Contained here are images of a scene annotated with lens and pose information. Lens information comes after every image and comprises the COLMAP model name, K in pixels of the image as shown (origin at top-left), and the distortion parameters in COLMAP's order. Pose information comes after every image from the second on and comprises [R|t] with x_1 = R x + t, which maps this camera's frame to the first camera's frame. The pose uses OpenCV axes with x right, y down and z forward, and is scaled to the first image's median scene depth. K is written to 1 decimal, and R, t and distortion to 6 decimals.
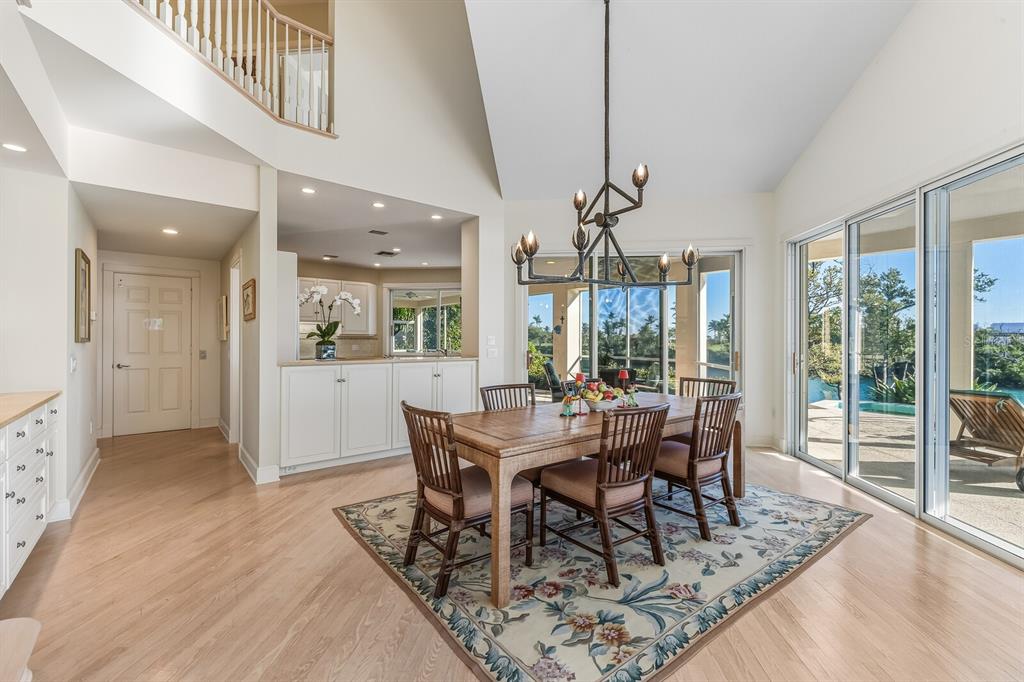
lens RADIAL K [[431.4, 0, 511.3], [0, 431.4, 346.8], [0, 0, 1]] dist [-0.000711, 0.000474]
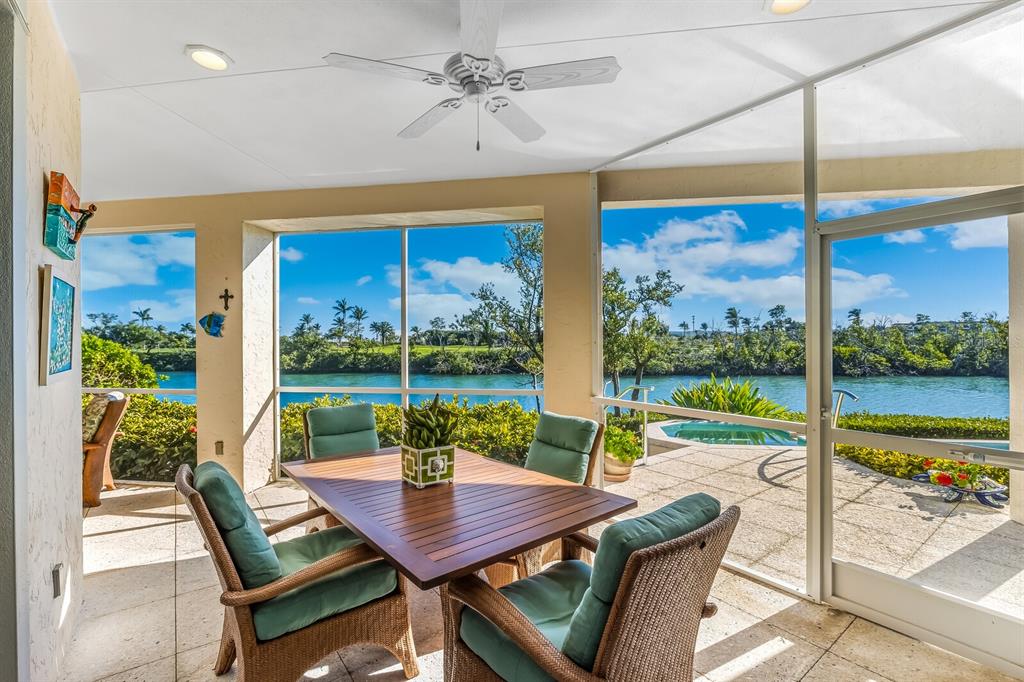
lens RADIAL K [[457.5, 0, 512.0], [0, 457.5, 341.0], [0, 0, 1]] dist [-0.007085, -0.000242]
pose [[0.737882, -0.007292, 0.674890, 0.015690], [0.019774, 0.999746, -0.010817, -0.008031], [-0.674640, 0.021327, 0.737839, 0.296348]]
